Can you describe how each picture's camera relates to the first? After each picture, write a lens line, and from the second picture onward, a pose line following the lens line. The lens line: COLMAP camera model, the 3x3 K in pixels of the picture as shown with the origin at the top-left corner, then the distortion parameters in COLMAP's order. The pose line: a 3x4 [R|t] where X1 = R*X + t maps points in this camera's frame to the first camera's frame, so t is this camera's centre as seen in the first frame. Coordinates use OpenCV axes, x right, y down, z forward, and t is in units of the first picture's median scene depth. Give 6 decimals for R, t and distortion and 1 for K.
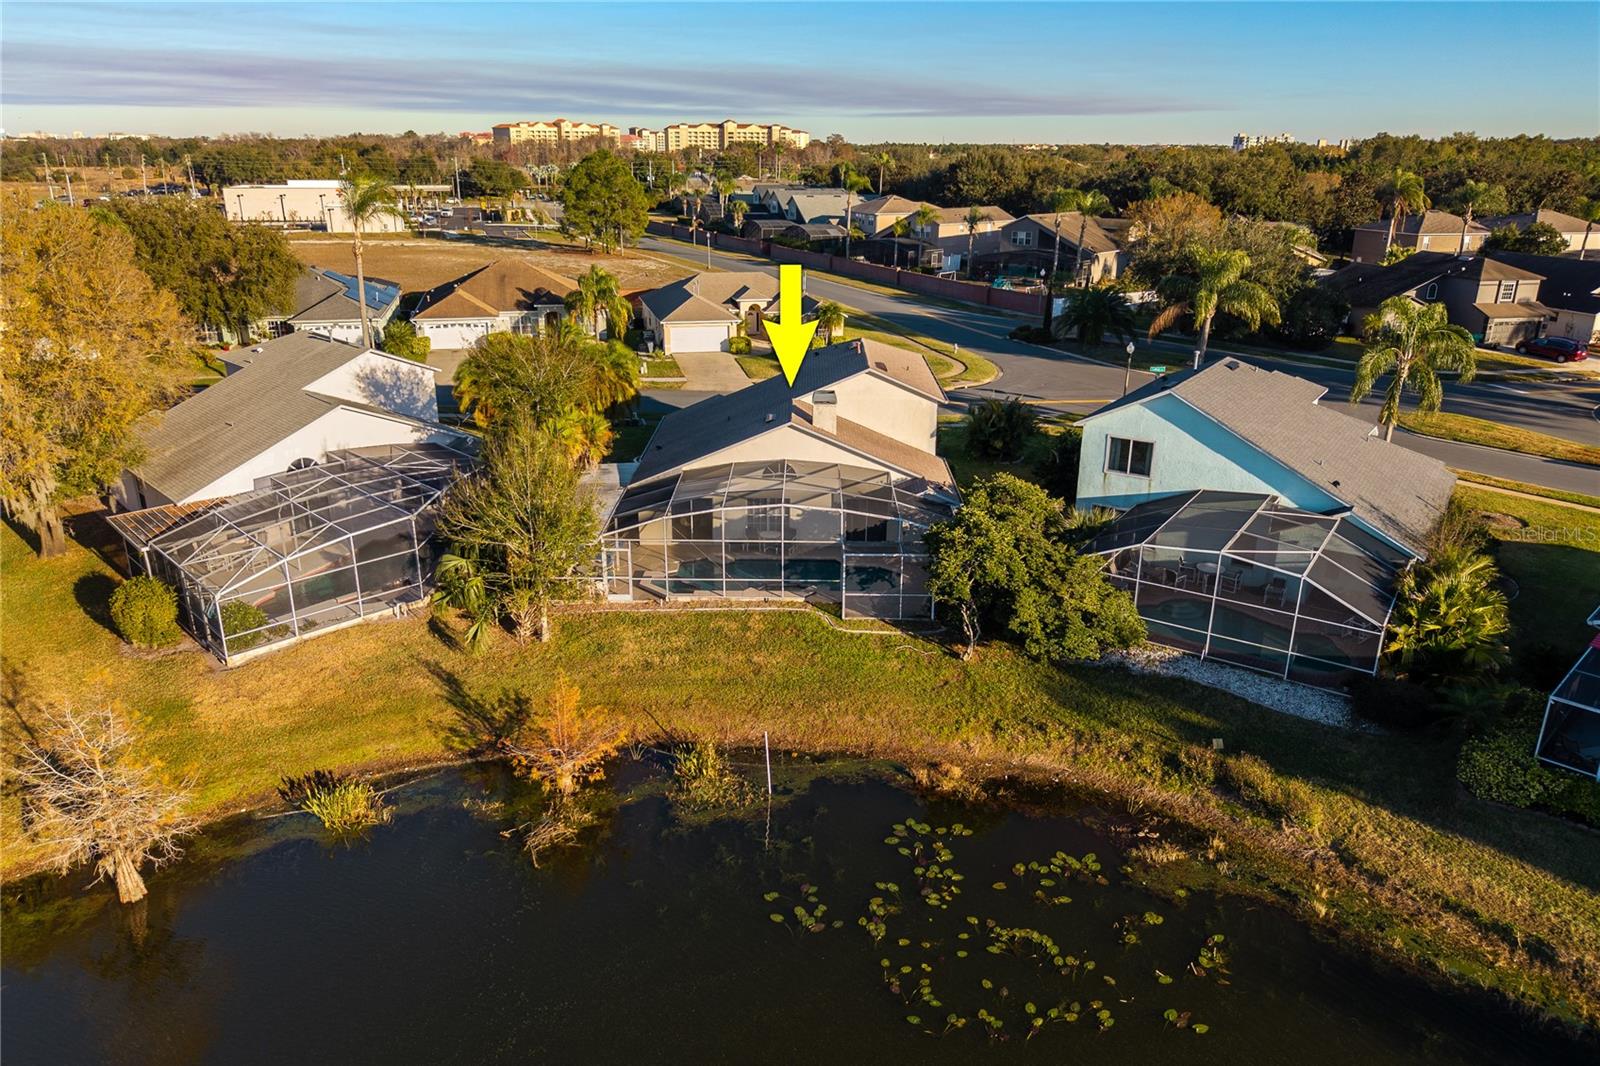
lens RADIAL K [[1100.7, 0, 800.0], [0, 1100.7, 533.0], [0, 0, 1]] dist [0.084518, -0.145885]
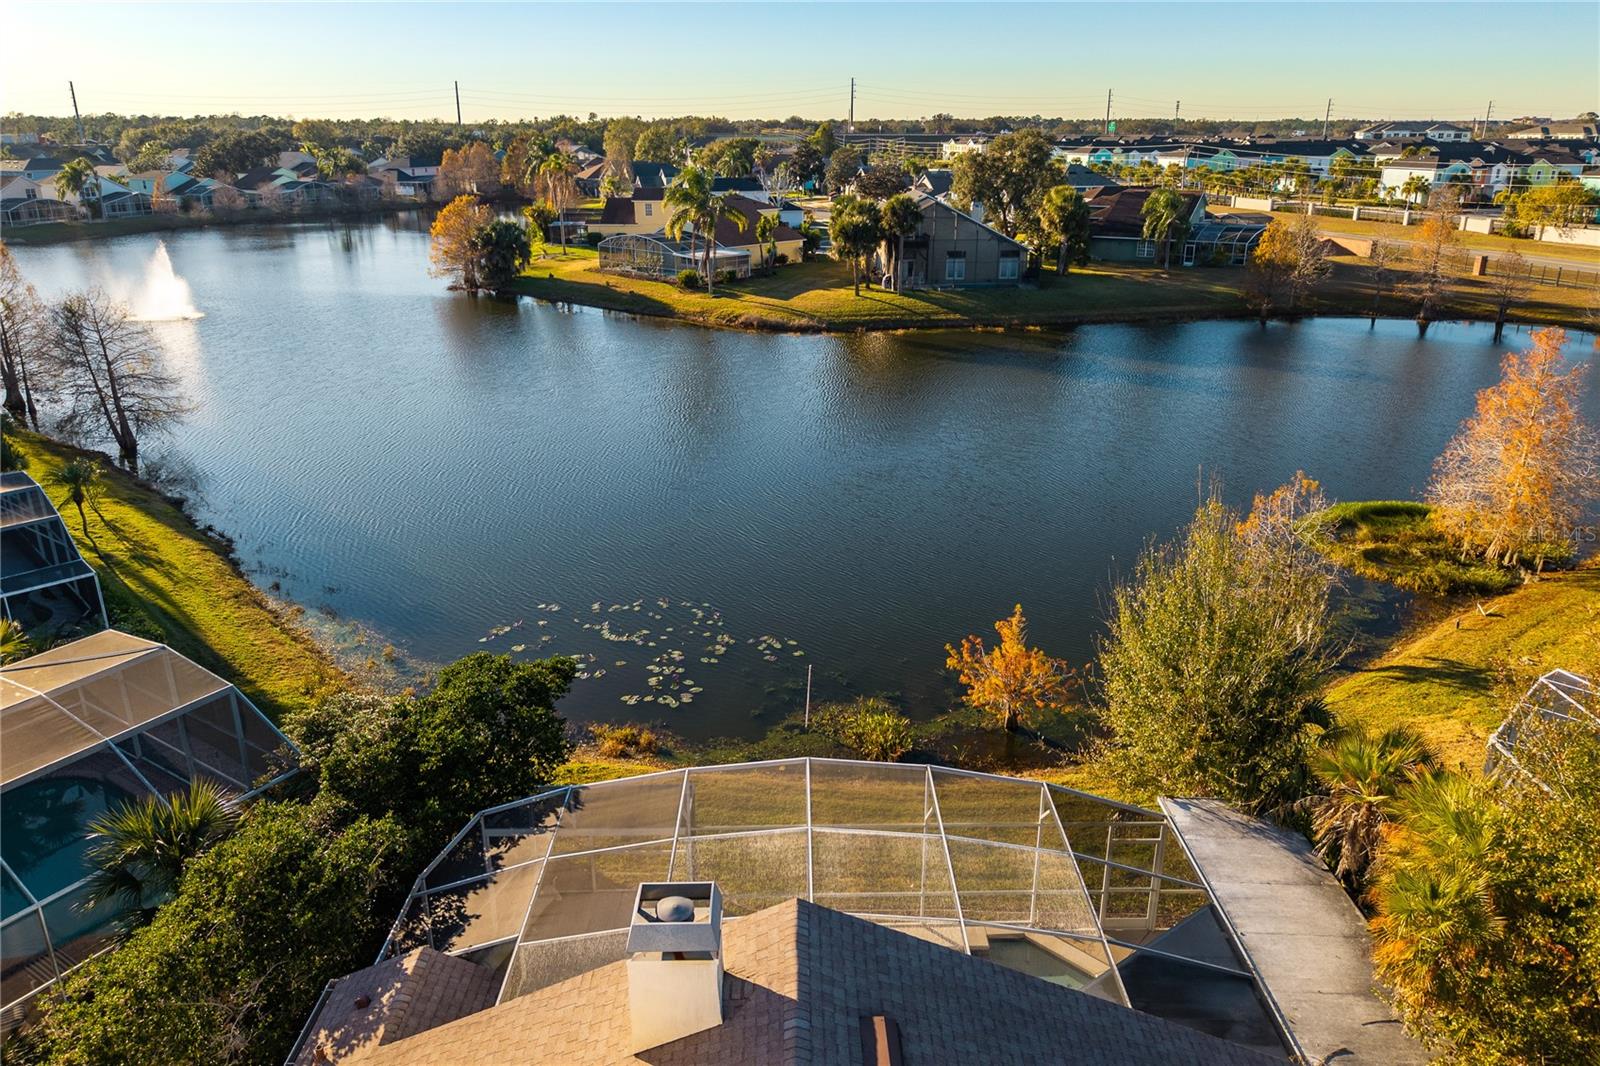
lens RADIAL K [[1094.4, 0, 799.3], [0, 1094.4, 496.7], [0, 0, 1]] dist [0.027223, -0.032226]
pose [[-0.999885, 0.001801, -0.015035, -0.004130], [-0.007581, 0.799988, 0.599968, -0.458218], [0.013108, 0.600014, -0.799882, 1.490867]]
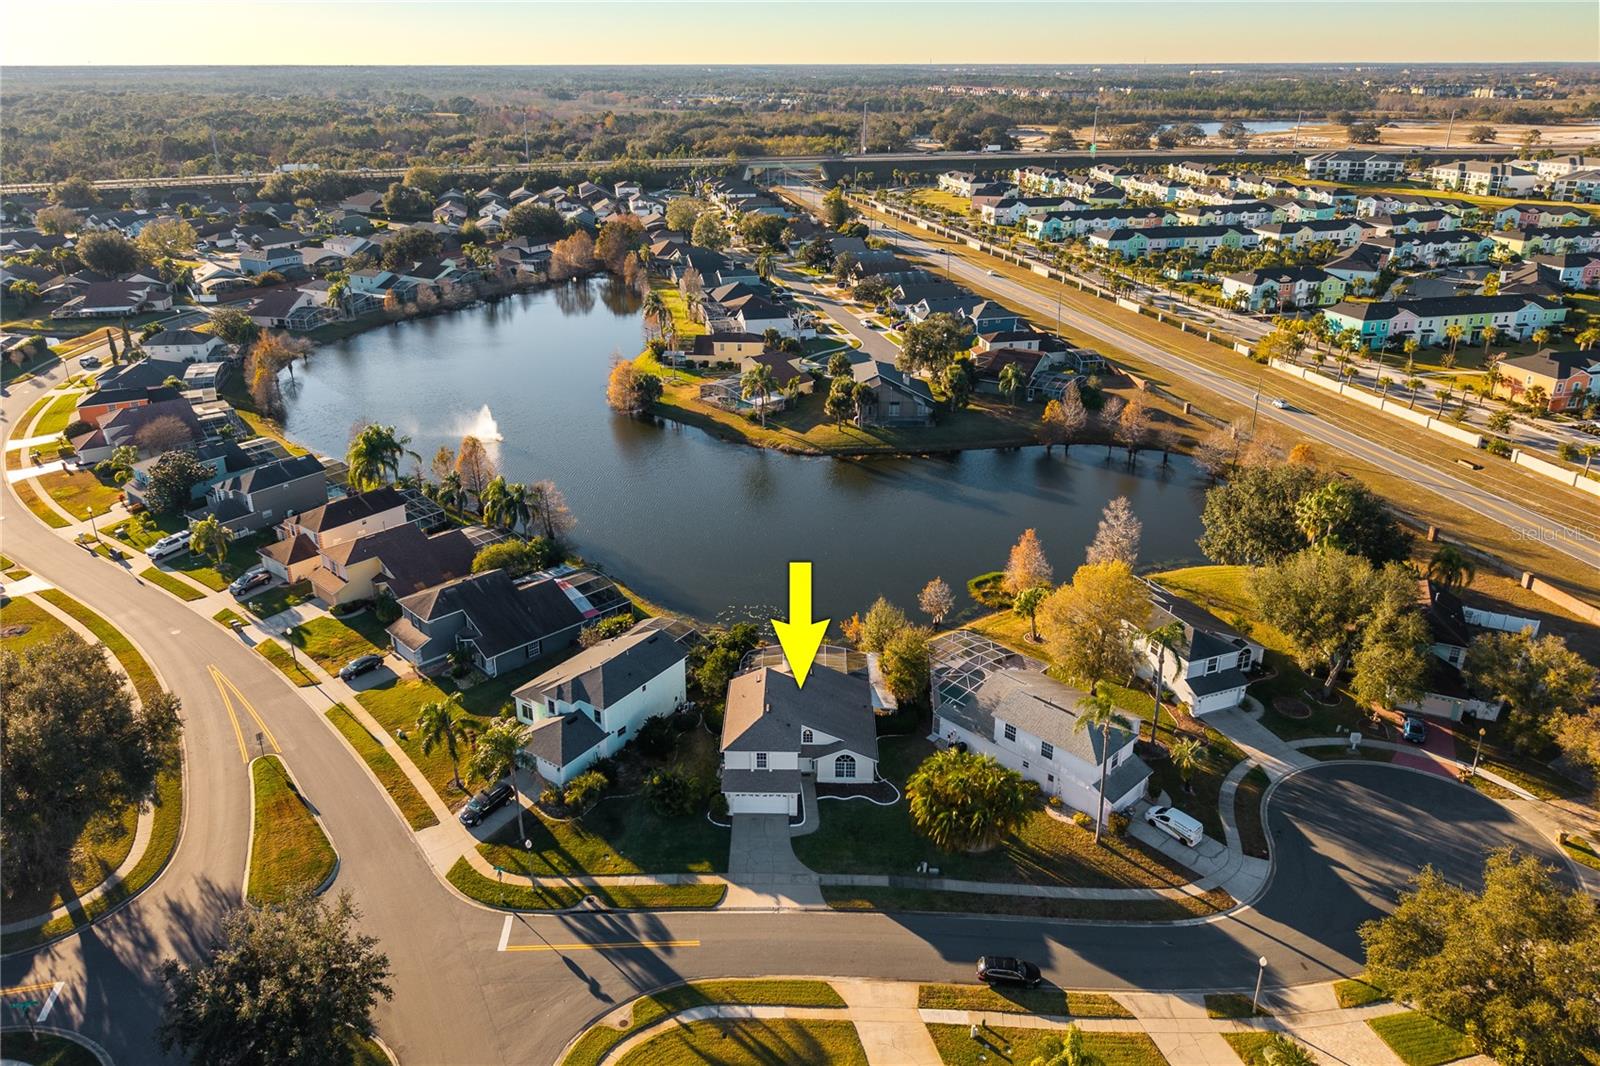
lens RADIAL K [[1094.4, 0, 799.3], [0, 1094.4, 496.7], [0, 0, 1]] dist [0.027223, -0.032226]
pose [[-0.999913, -0.013105, -0.001170, 0.009655], [-0.010838, 0.769982, 0.637974, -2.446136], [-0.007460, 0.637931, -0.770057, 3.362826]]
